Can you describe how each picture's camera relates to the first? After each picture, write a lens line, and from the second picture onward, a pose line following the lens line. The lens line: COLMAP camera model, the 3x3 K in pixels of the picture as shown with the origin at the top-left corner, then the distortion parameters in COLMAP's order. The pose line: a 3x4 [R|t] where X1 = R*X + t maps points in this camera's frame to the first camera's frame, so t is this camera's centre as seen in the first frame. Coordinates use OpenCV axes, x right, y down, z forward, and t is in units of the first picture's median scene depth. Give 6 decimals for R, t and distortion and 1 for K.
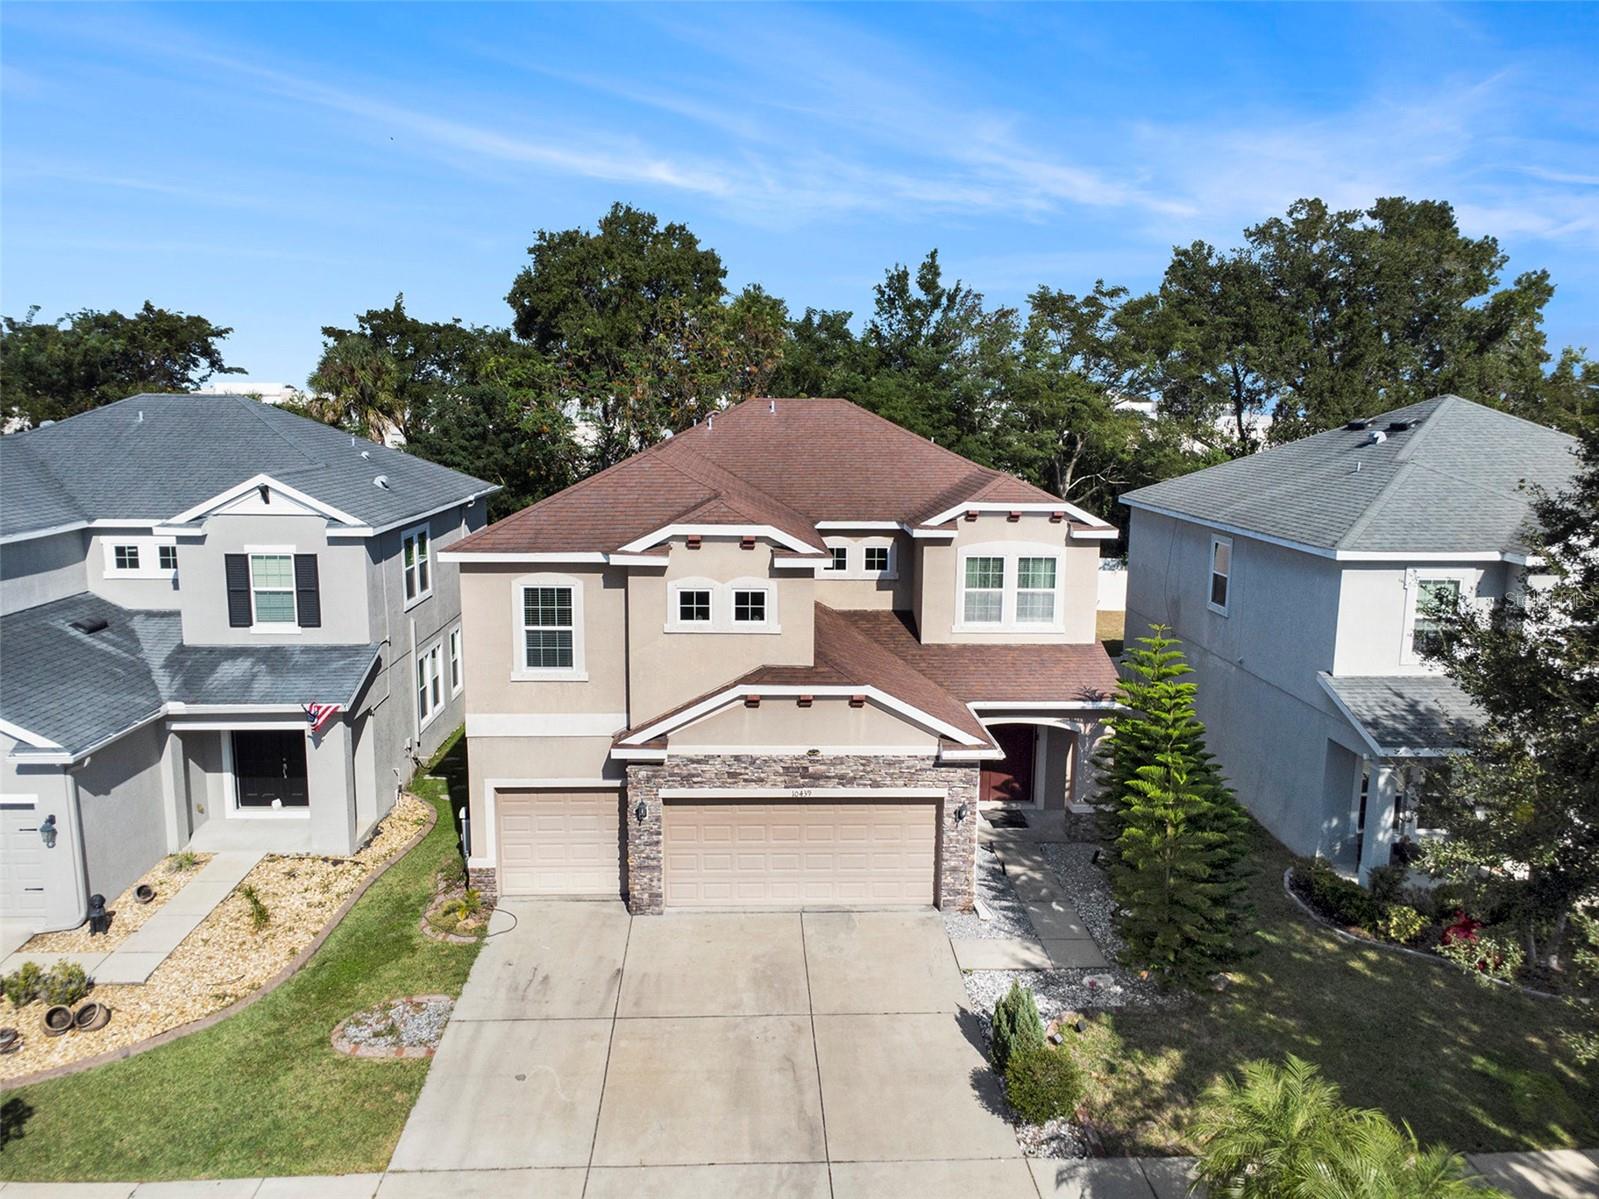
lens RADIAL K [[1159.6, 0, 799.5], [0, 1159.6, 599.5], [0, 0, 1]] dist [-0.001269, -0.000923]
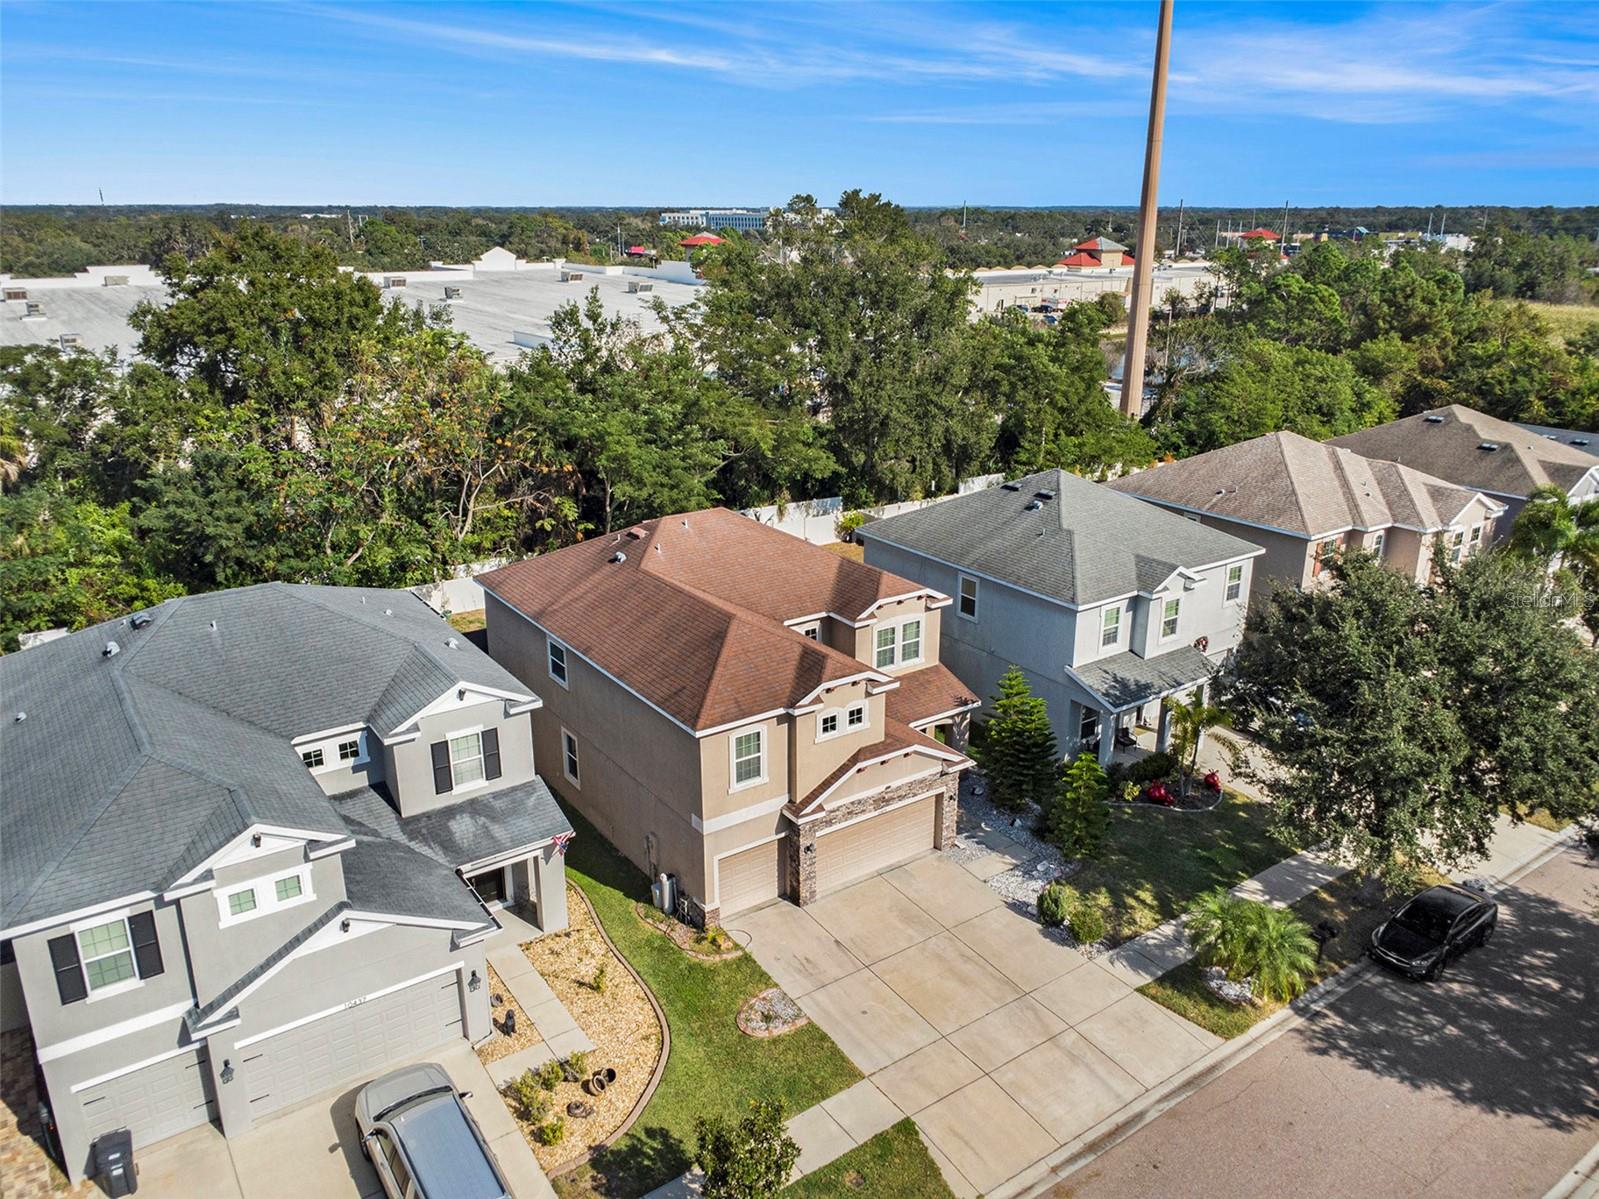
lens RADIAL K [[1159.6, 0, 799.5], [0, 1159.6, 599.5], [0, 0, 1]] dist [-0.001269, -0.000923]
pose [[0.845513, -0.179757, 0.502788, -0.914636], [0.098287, 0.977935, 0.184346, -0.472465], [-0.524831, -0.106449, 0.844524, -0.361247]]
